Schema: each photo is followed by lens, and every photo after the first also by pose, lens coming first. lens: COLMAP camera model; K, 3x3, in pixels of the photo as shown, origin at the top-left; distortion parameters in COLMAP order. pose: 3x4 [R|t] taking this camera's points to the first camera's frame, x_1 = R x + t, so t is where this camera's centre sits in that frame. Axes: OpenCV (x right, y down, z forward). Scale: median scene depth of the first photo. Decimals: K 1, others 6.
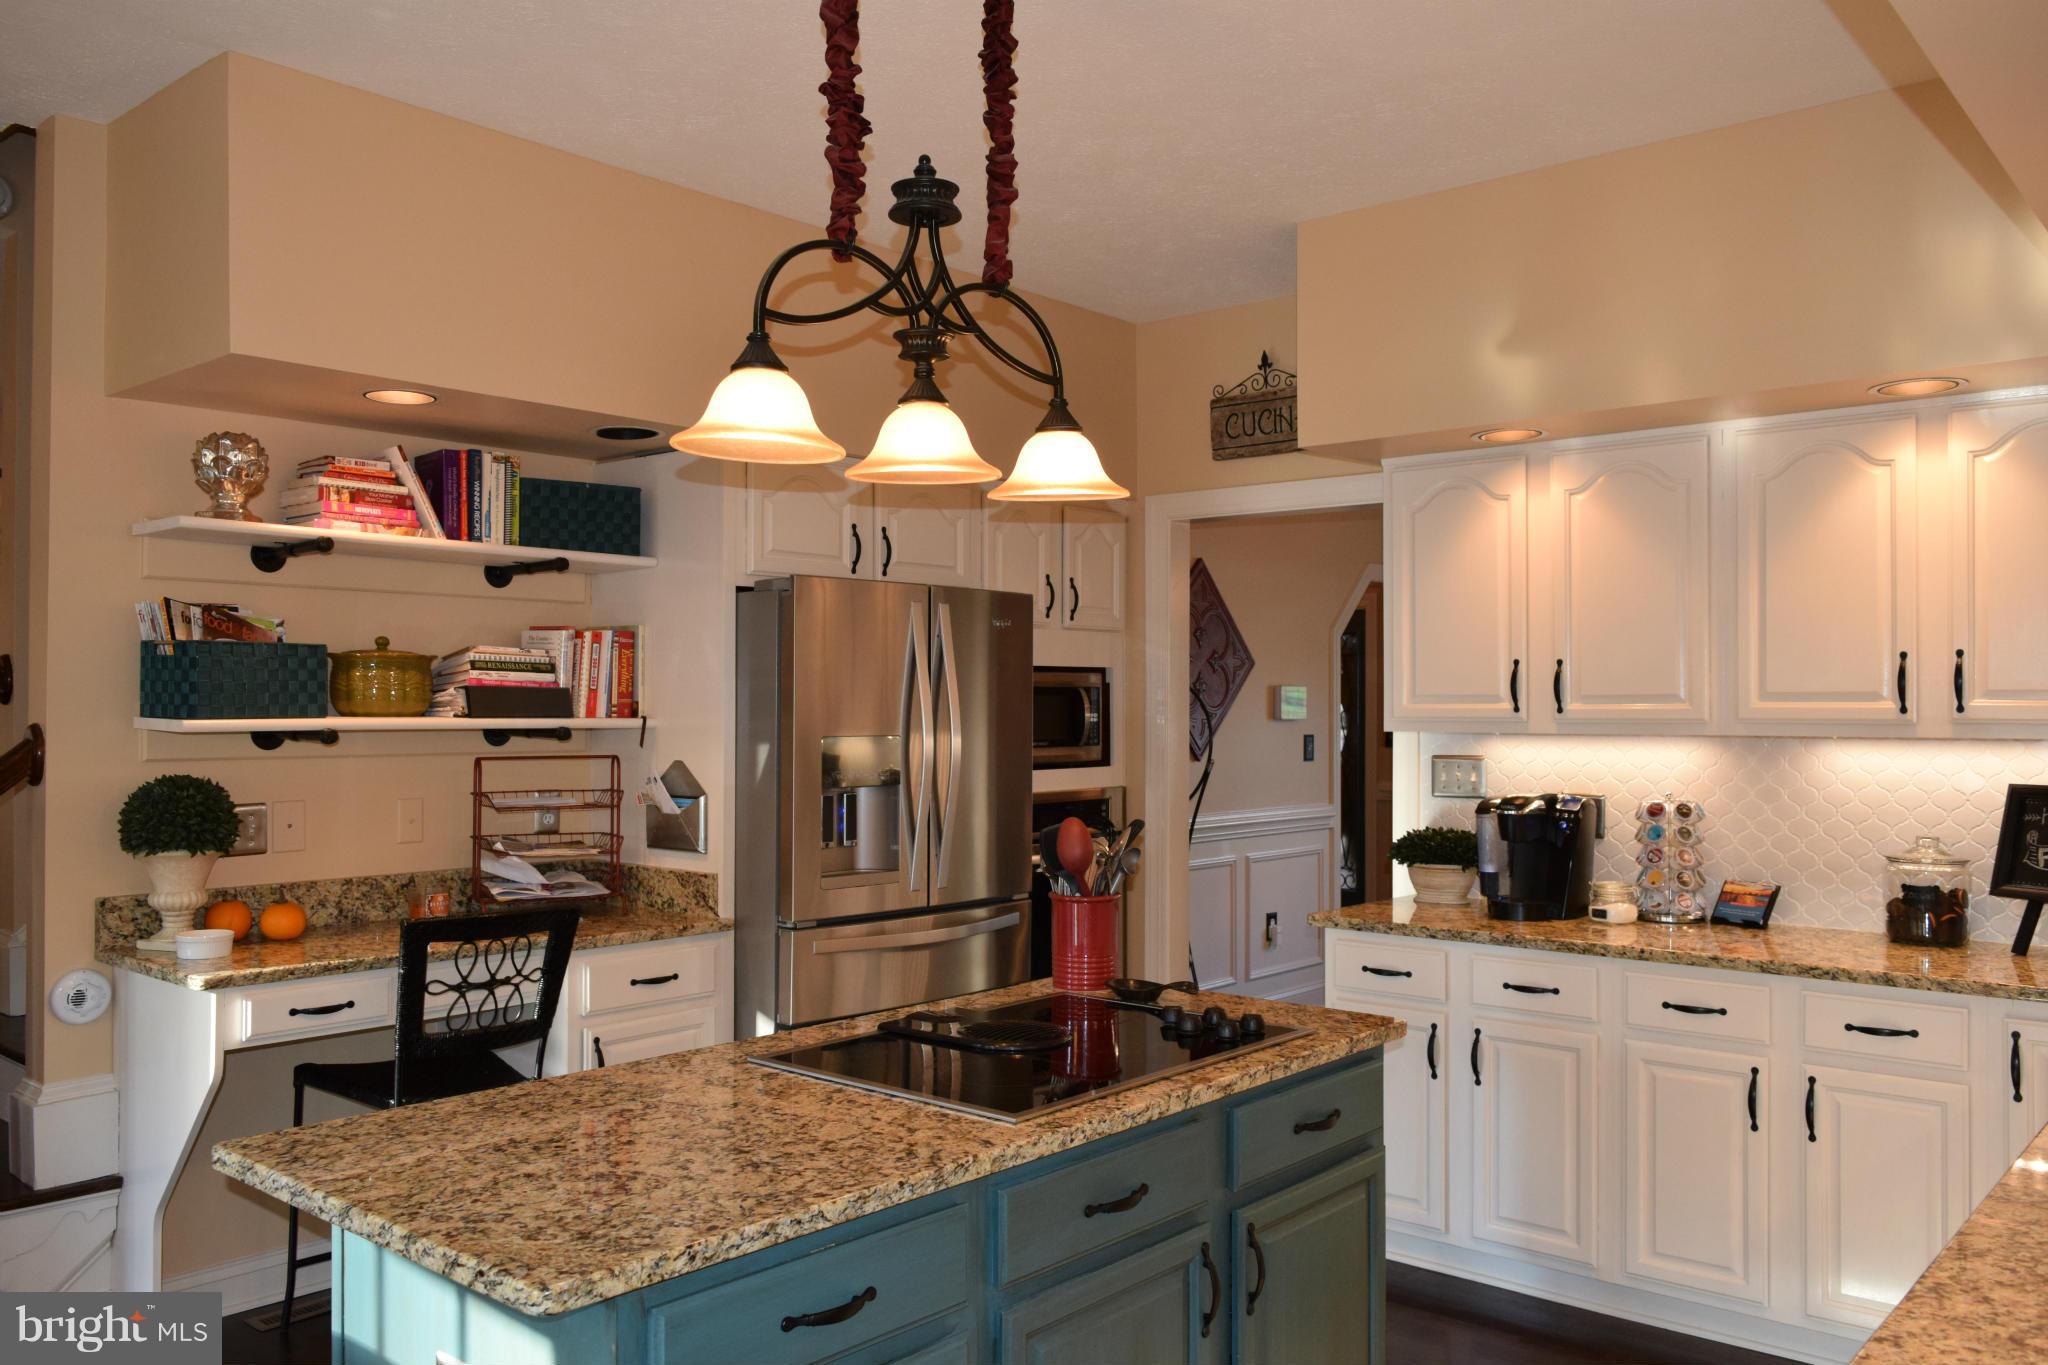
lens RADIAL K [[1700.5, 0, 1024.0], [0, 1700.5, 682.5], [0, 0, 1]] dist [-0.010779, -0.008618]
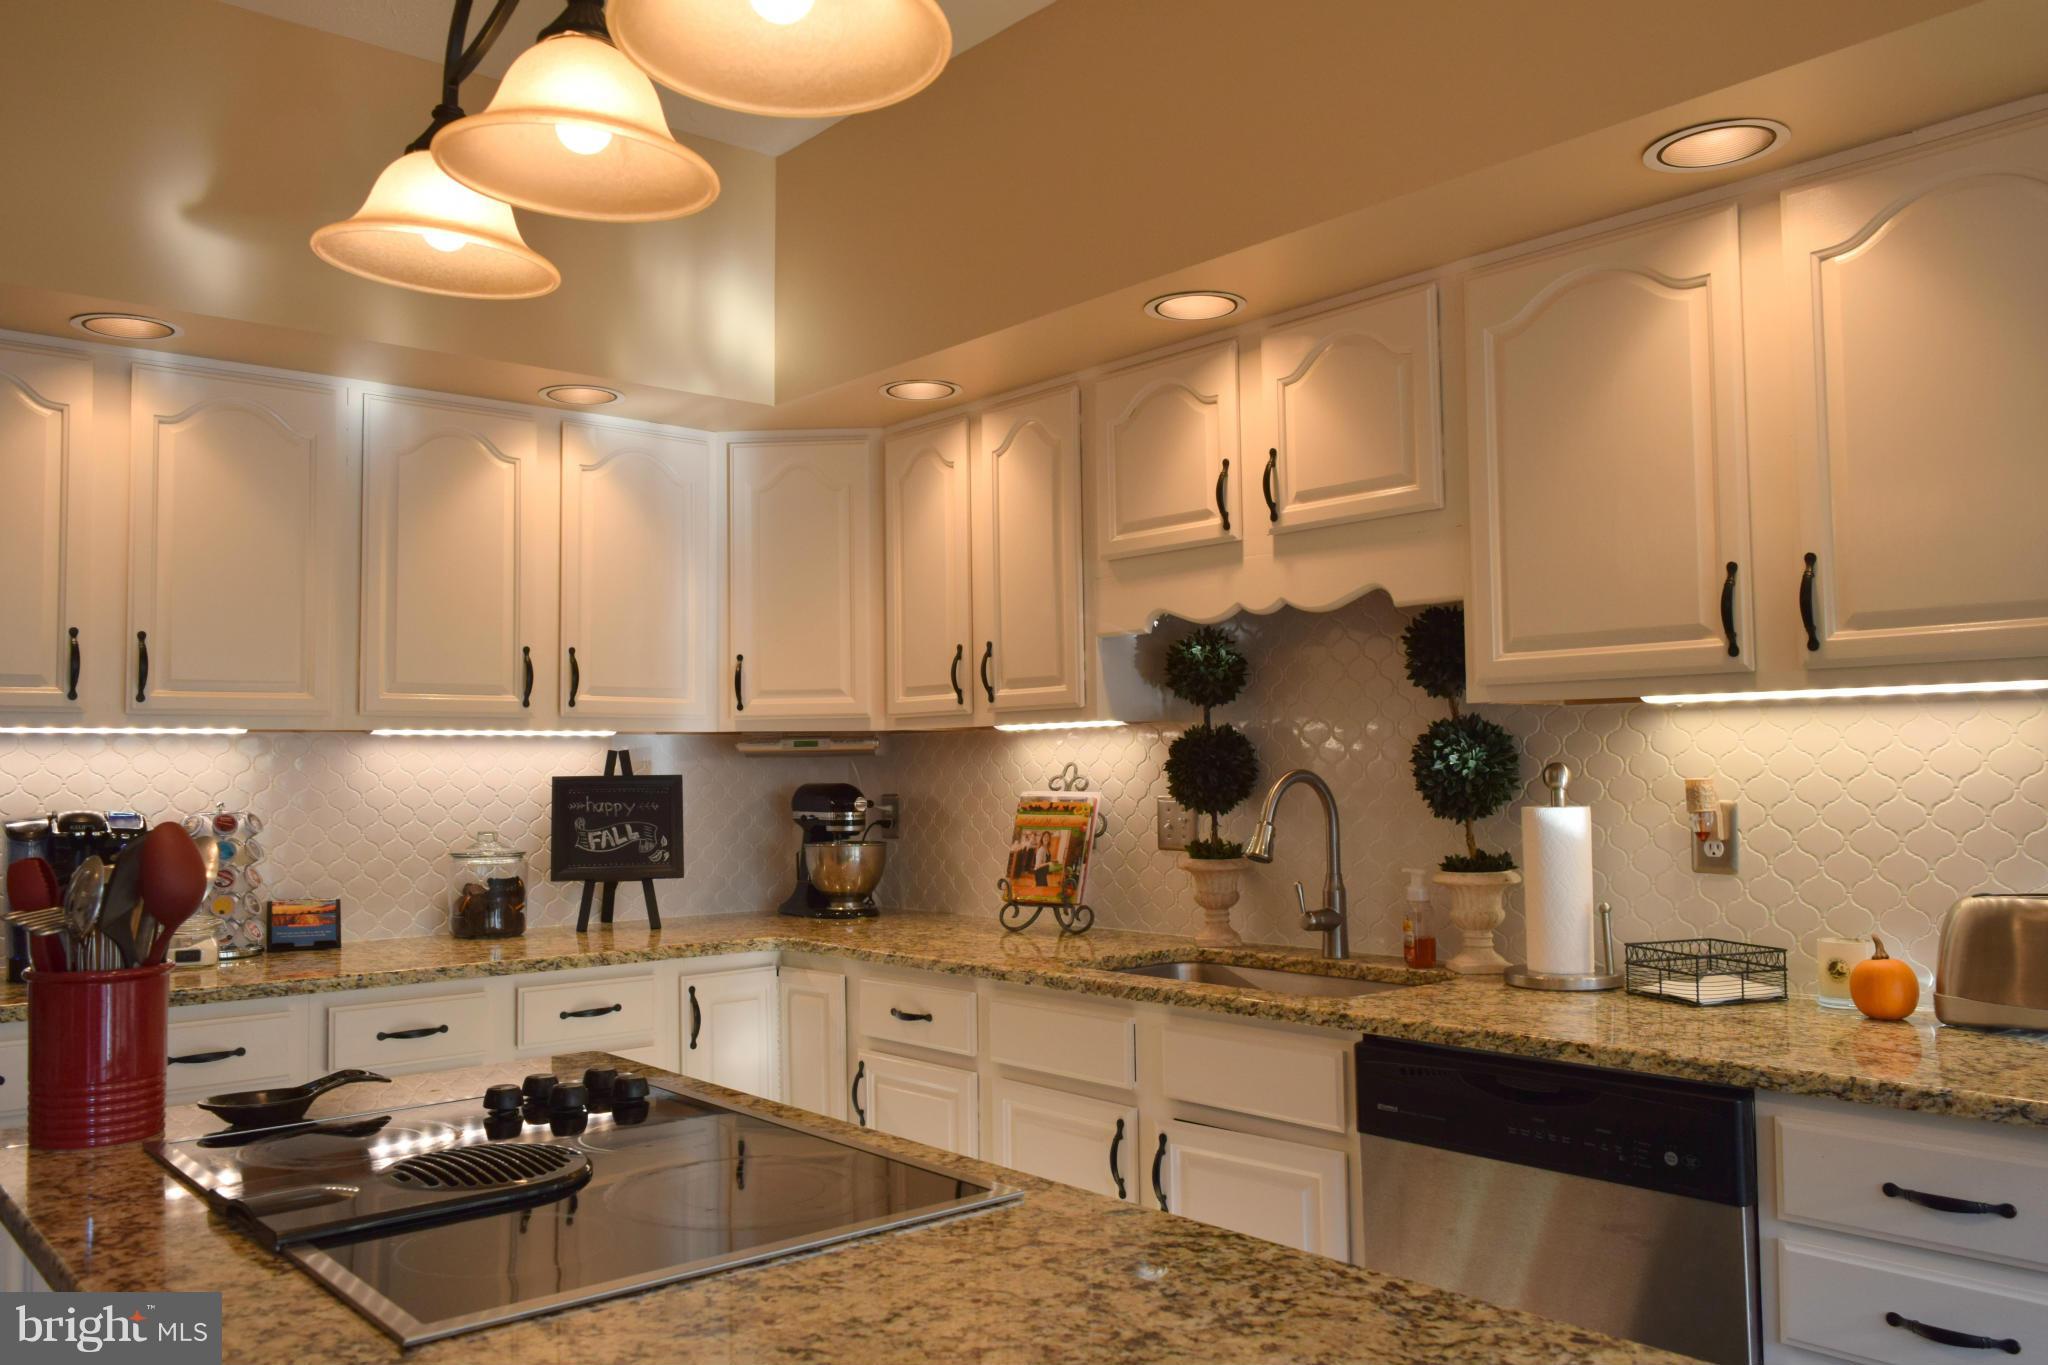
lens RADIAL K [[1637.0, 0, 1024.0], [0, 1637.0, 682.5], [0, 0, 1]] dist [-0.009008, -0.010032]
pose [[0.086095, 0.054422, 0.994799, -0.442611], [0.003326, 0.998486, -0.054911, 0.059648], [-0.996281, 0.008036, 0.085784, 0.624975]]
